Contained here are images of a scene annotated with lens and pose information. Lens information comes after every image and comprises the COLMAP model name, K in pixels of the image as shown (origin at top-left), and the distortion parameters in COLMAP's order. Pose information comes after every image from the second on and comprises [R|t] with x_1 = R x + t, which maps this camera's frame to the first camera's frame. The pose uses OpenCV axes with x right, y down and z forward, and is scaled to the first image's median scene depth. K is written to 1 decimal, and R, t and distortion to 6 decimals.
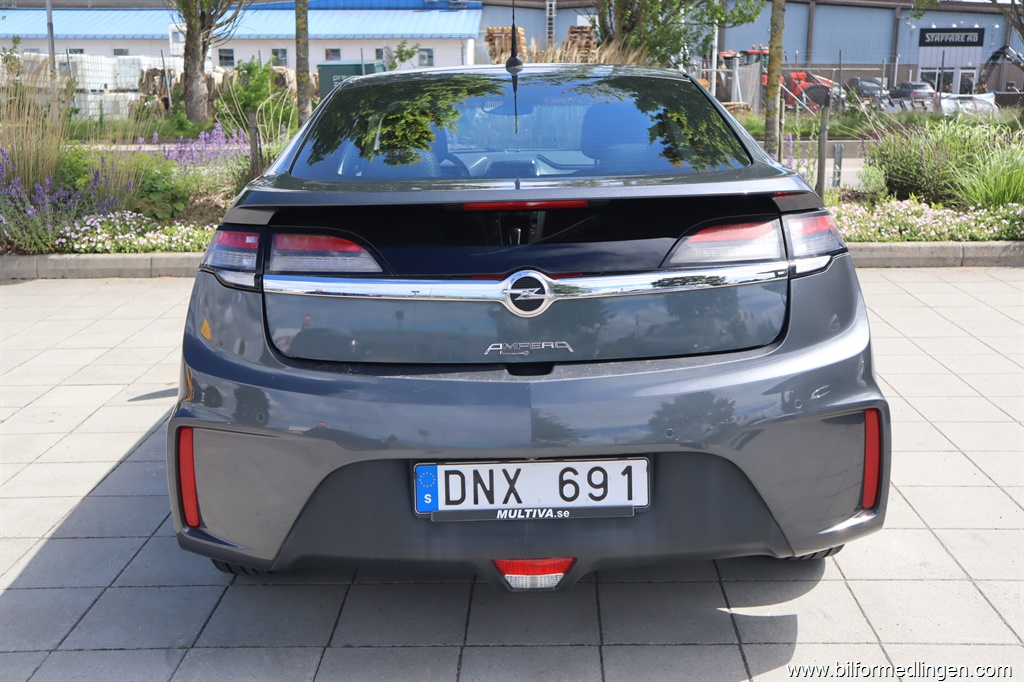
lens RADIAL K [[1108.3, 0, 512.0], [0, 1108.3, 341.0], [0, 0, 1]] dist [0.000801, 0.002917]
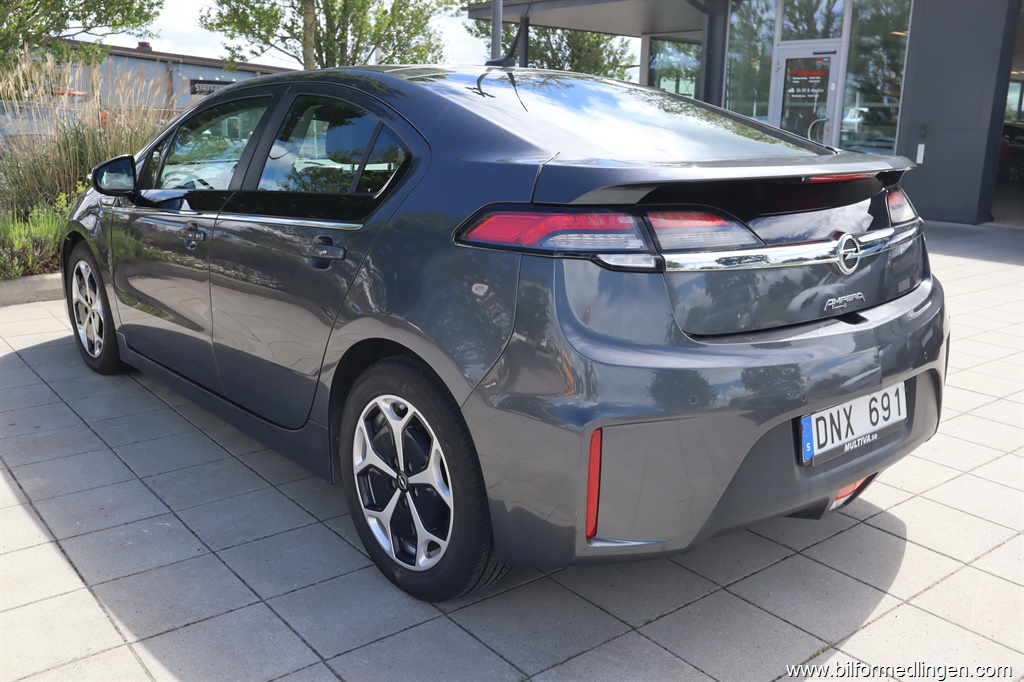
lens RADIAL K [[934.4, 0, 512.0], [0, 934.4, 341.0], [0, 0, 1]] dist [-0.046444, 0.011219]
pose [[0.765951, -0.123307, 0.630964, -0.828080], [0.124326, 0.991318, 0.042804, -0.034942], [-0.630764, 0.045659, 0.774631, 0.450696]]
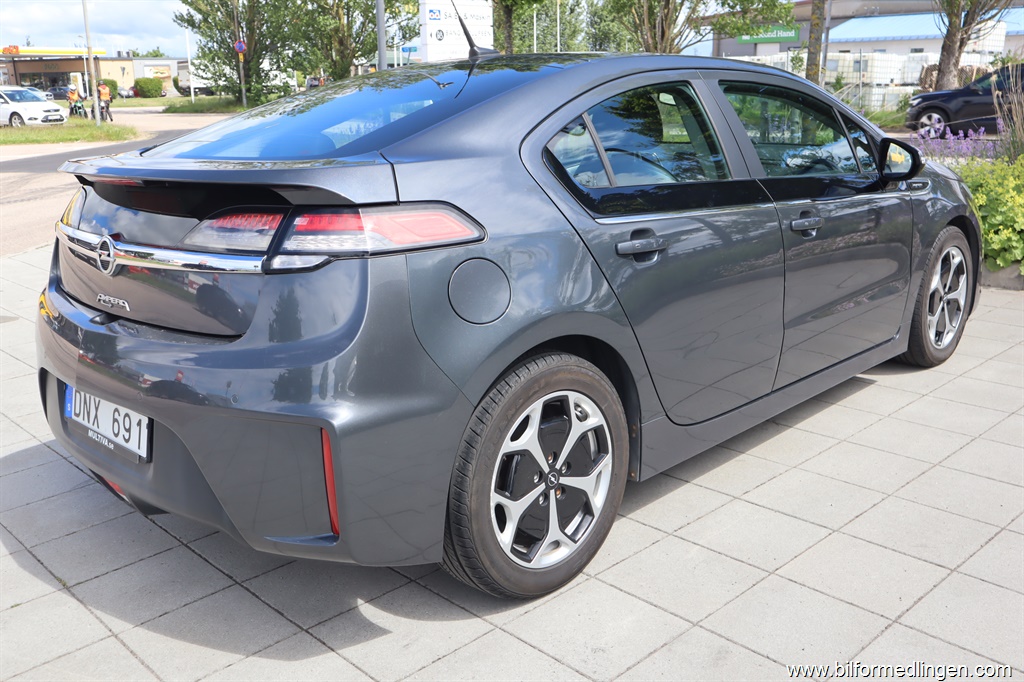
lens RADIAL K [[944.1, 0, 512.0], [0, 944.1, 341.0], [0, 0, 1]] dist [-0.009500, -0.009077]
pose [[0.706765, 0.178296, -0.684612, 0.965033], [-0.148577, 0.983547, 0.102764, -0.113311], [0.691670, 0.029088, 0.721627, 0.546913]]
